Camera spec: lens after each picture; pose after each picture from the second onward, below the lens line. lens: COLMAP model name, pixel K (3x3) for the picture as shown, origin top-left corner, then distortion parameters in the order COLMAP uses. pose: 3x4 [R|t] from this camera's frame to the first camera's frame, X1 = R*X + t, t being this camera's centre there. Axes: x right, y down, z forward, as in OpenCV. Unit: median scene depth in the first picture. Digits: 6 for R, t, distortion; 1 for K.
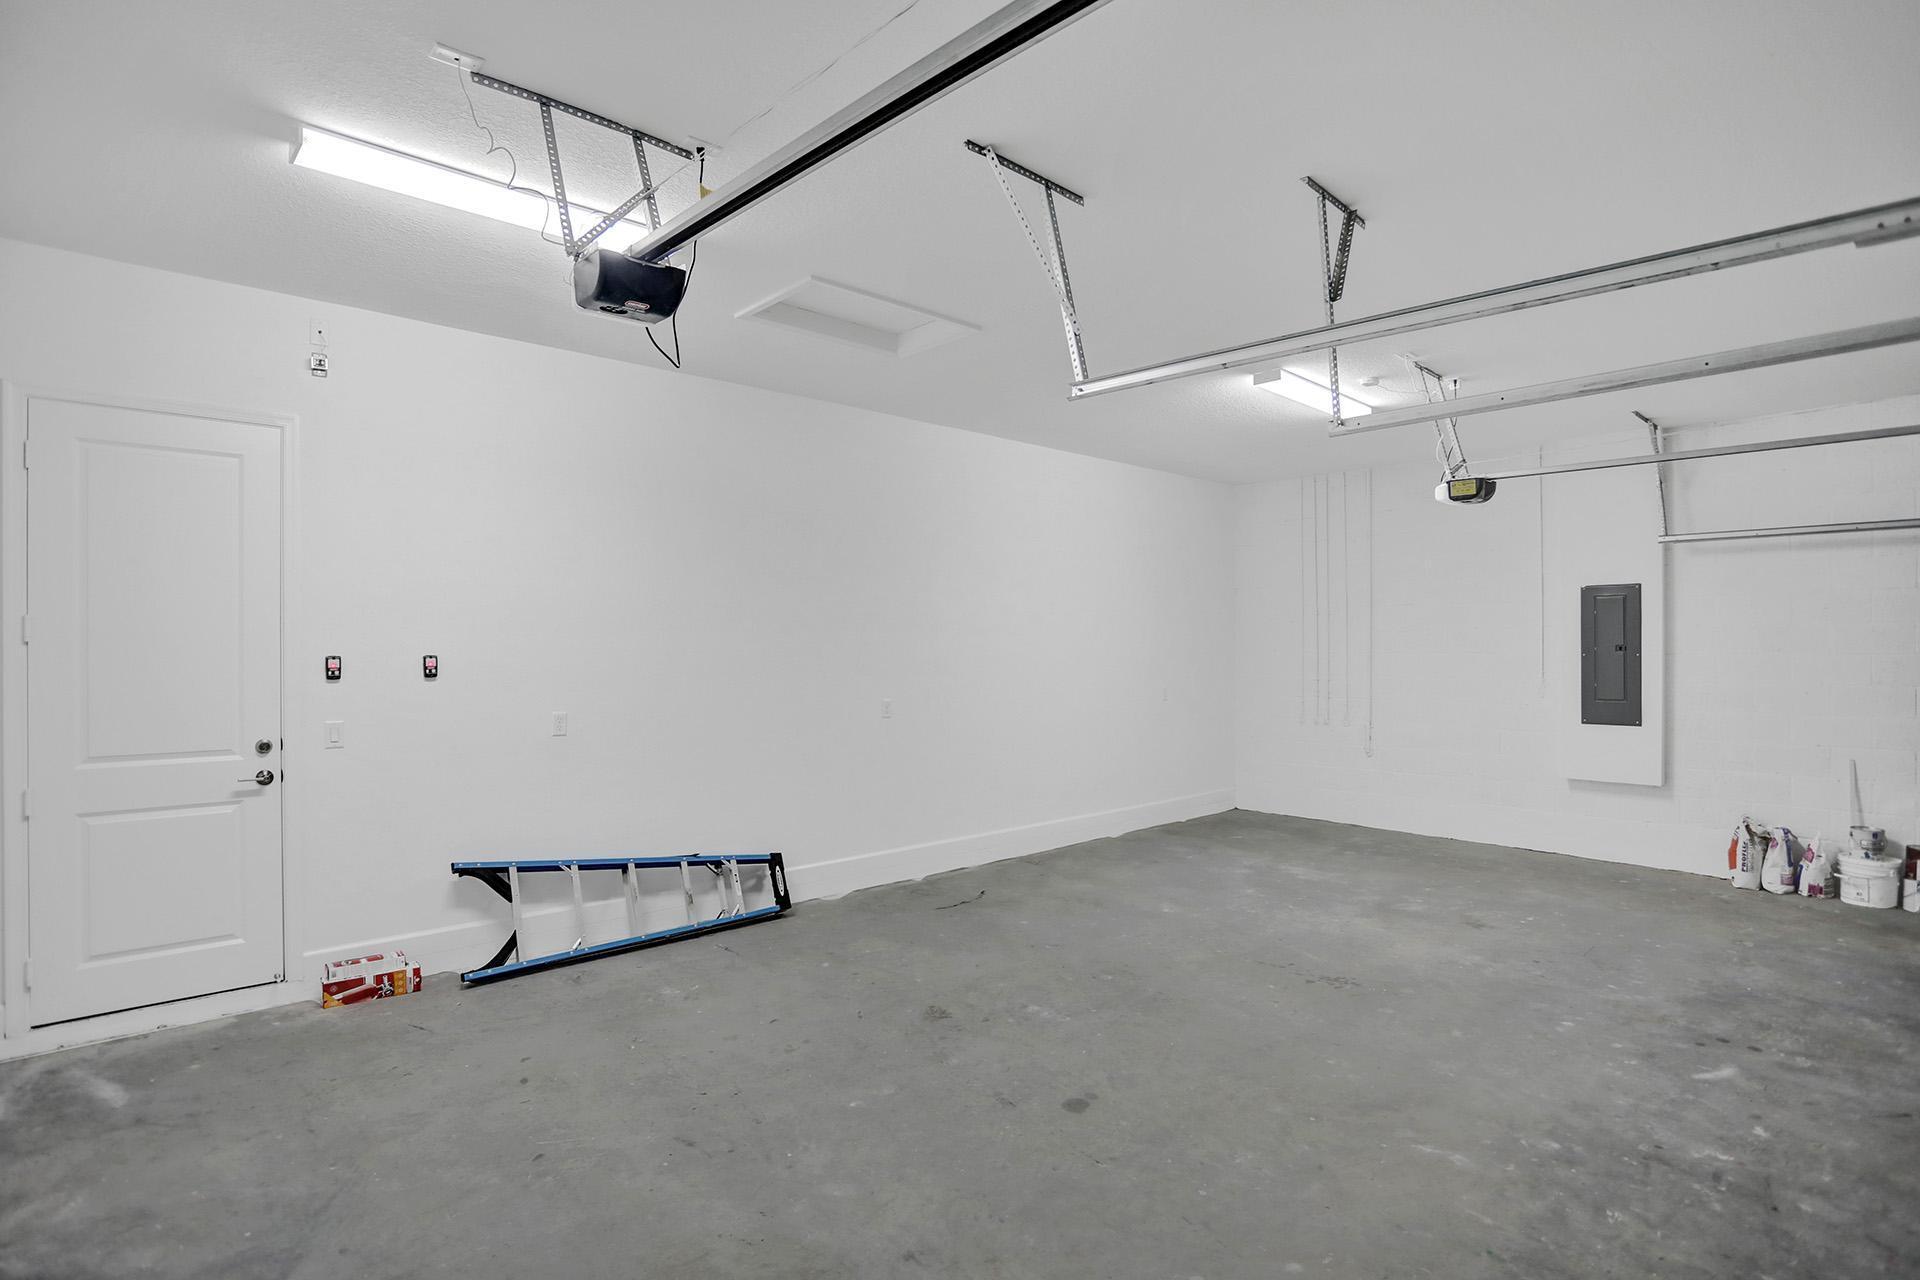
lens RADIAL K [[961.9, 0, 996.4], [0, 961.9, 623.3], [0, 0, 1]] dist [-0.070067, 0.032241]
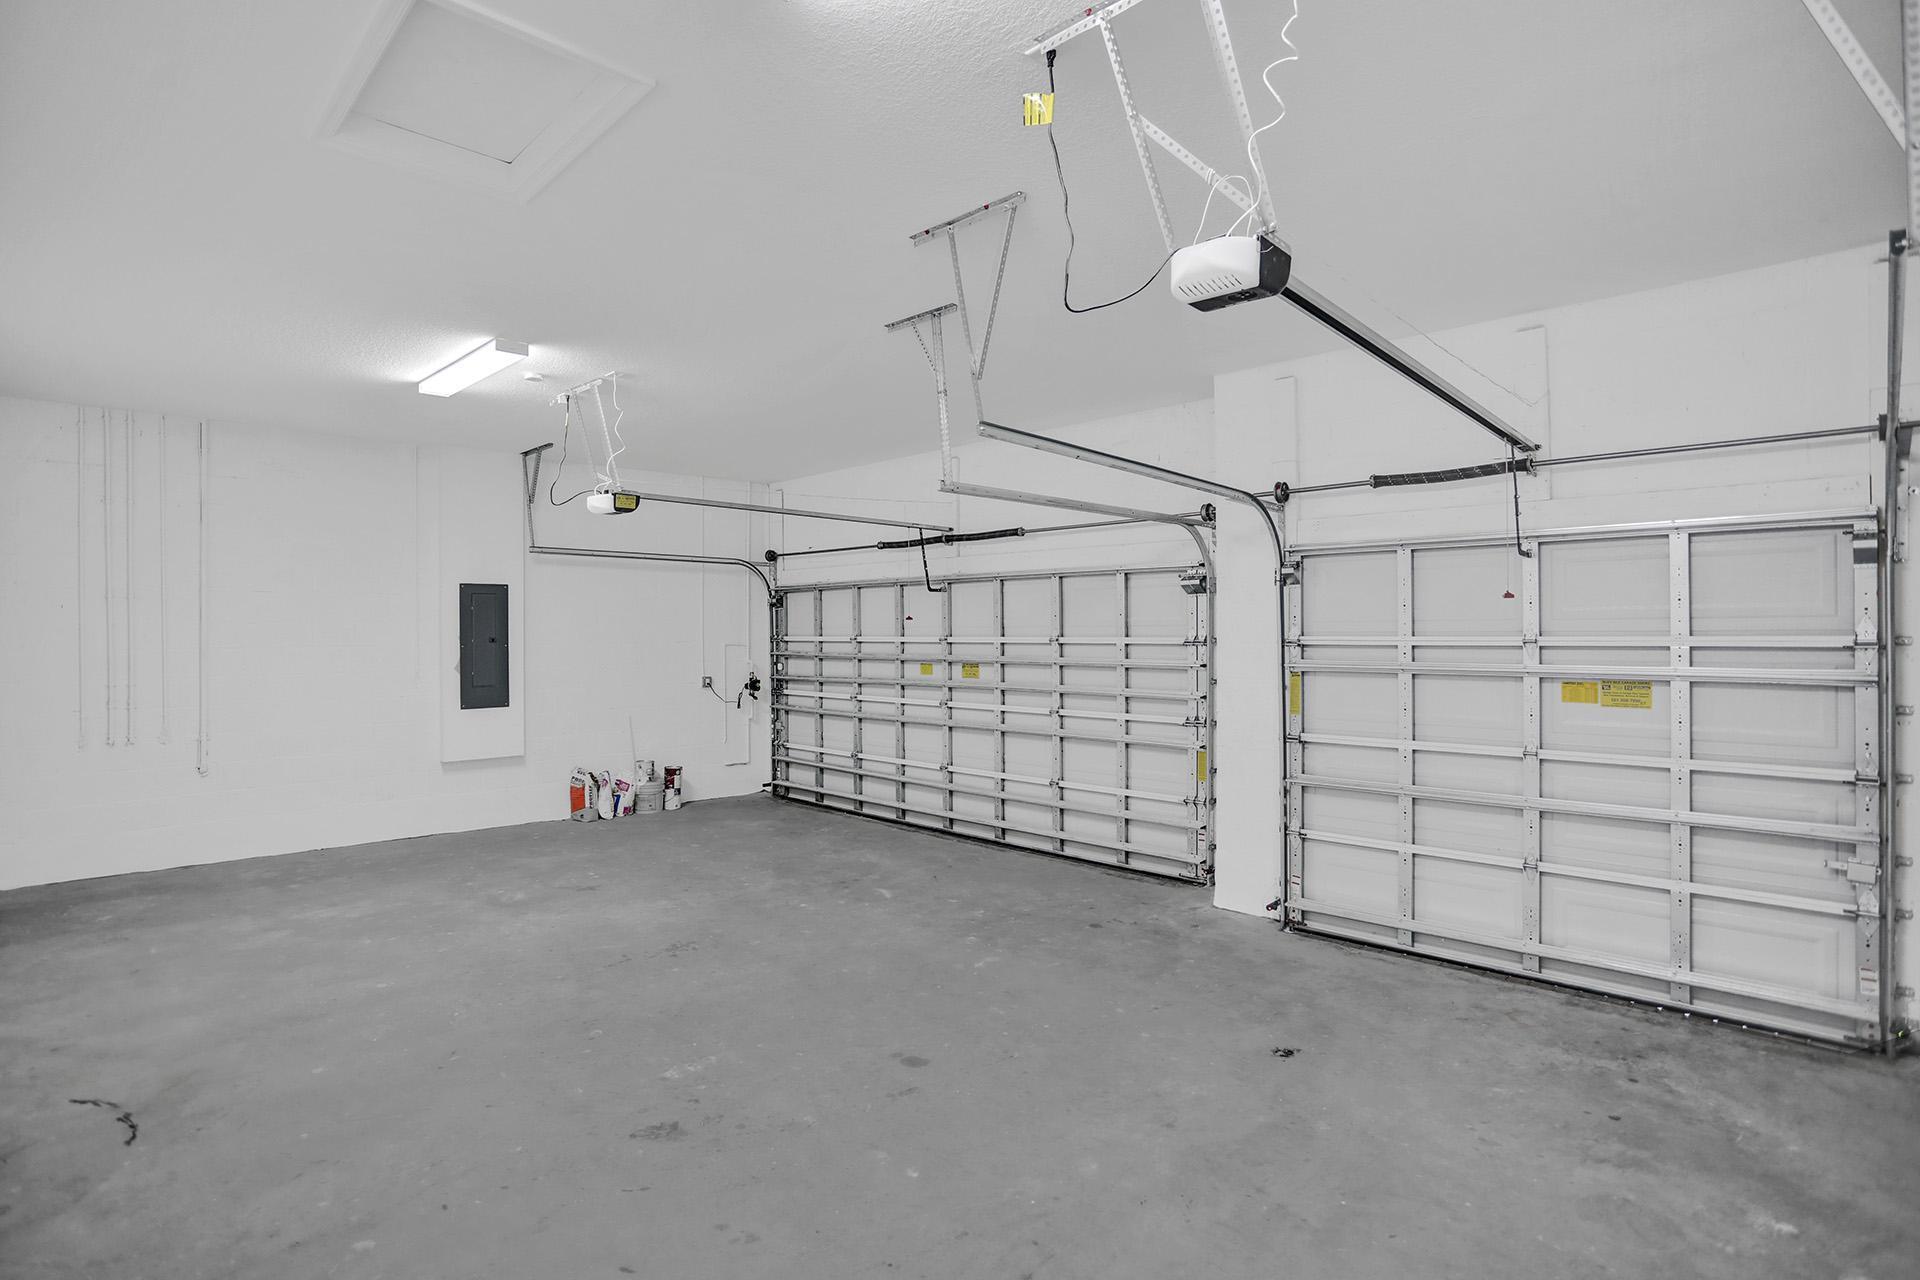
lens RADIAL K [[937.2, 0, 948.7], [0, 937.2, 635.3], [0, 0, 1]] dist [-0.068223, 0.029112]
pose [[-0.011088, -0.004589, 0.999928, -0.687415], [-0.024928, 0.999680, 0.004312, 0.003444], [-0.999628, -0.024879, -0.011199, 0.679644]]
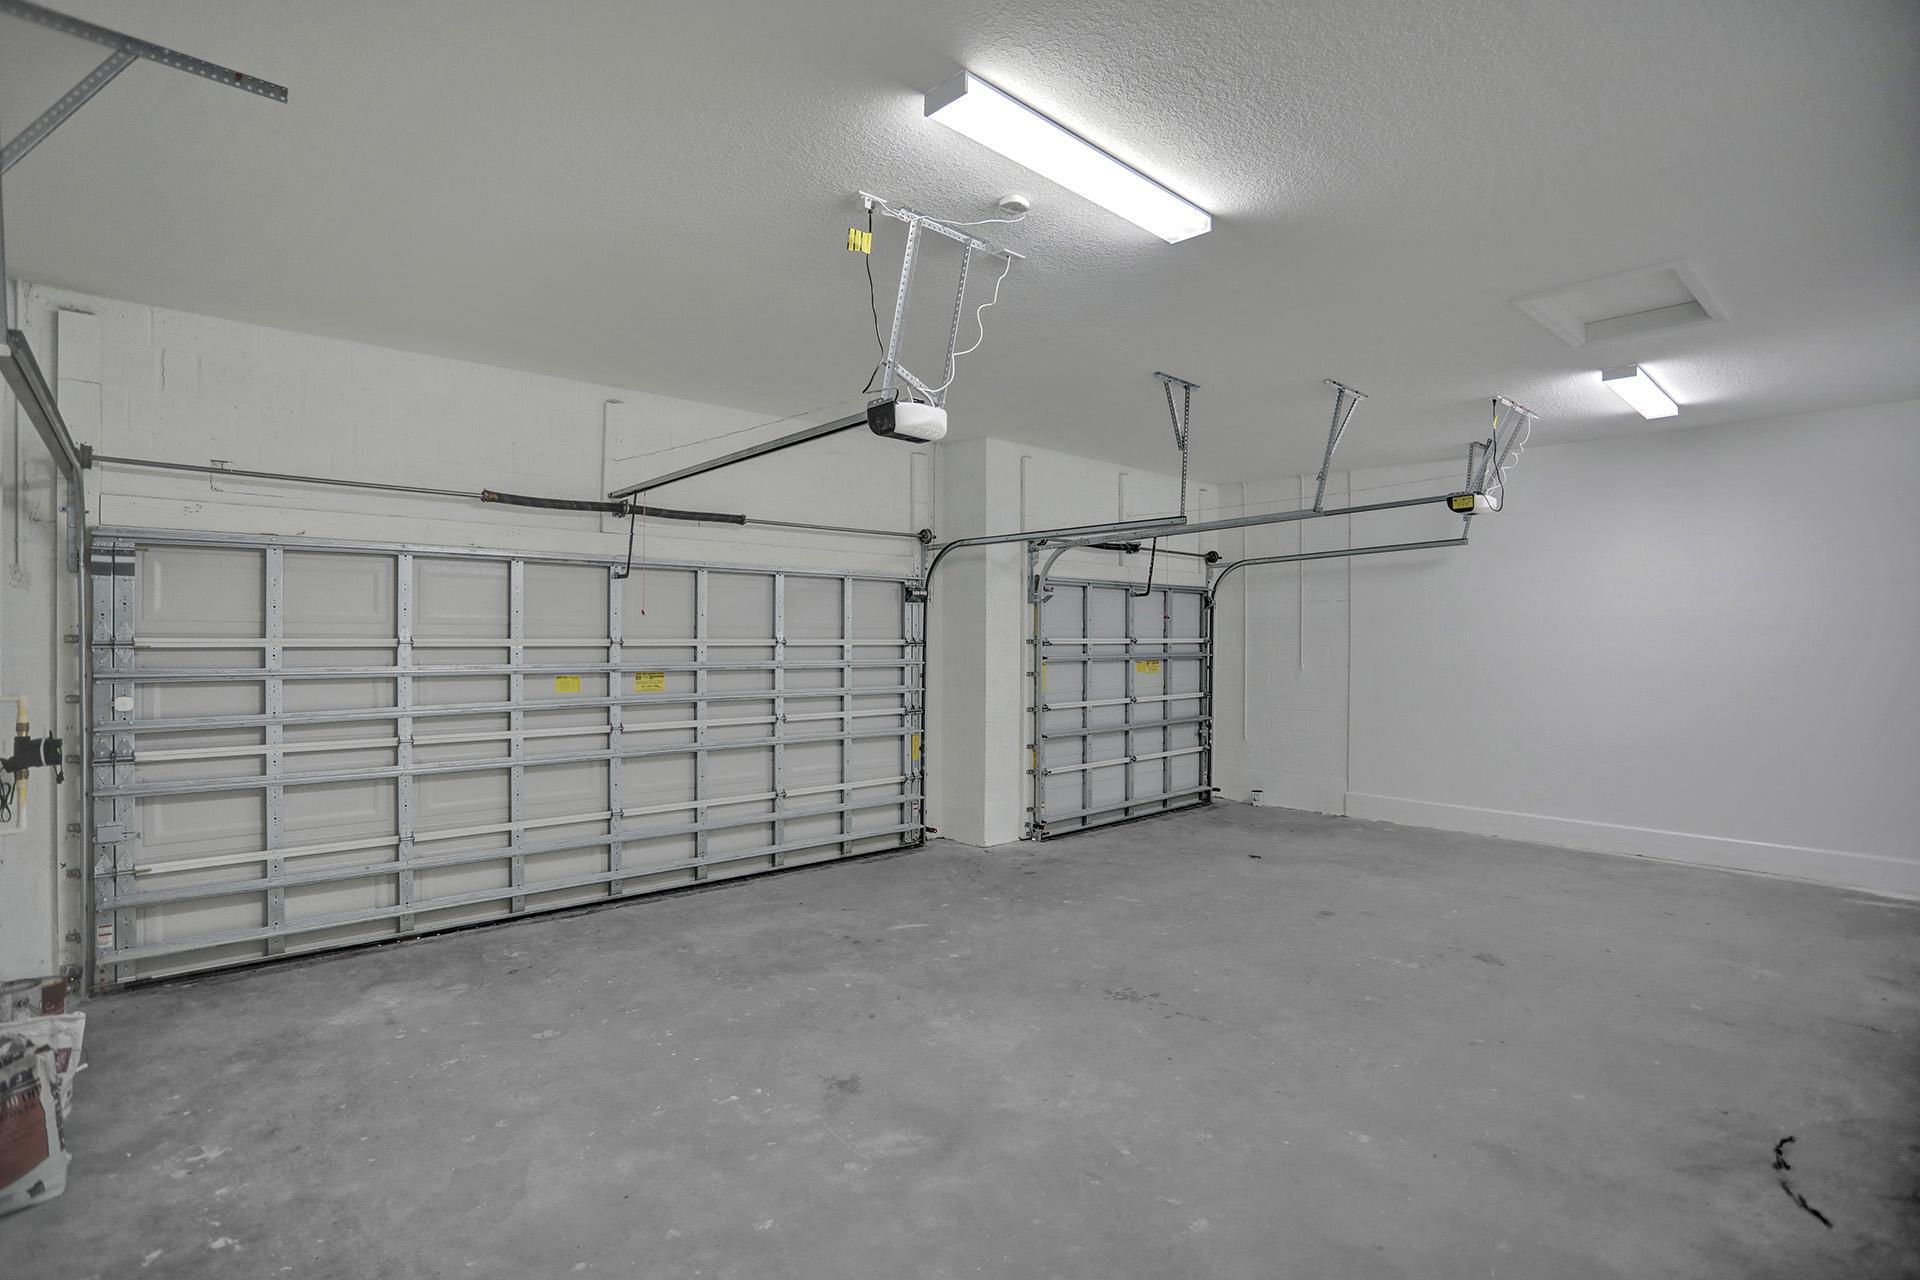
lens RADIAL K [[937.2, 0, 948.7], [0, 937.2, 635.3], [0, 0, 1]] dist [-0.068223, 0.029112]
pose [[-0.998687, -0.005614, 0.050924, 0.473169], [-0.006999, 0.999609, -0.027058, 0.038730], [-0.050752, -0.027379, -0.998336, 1.873883]]
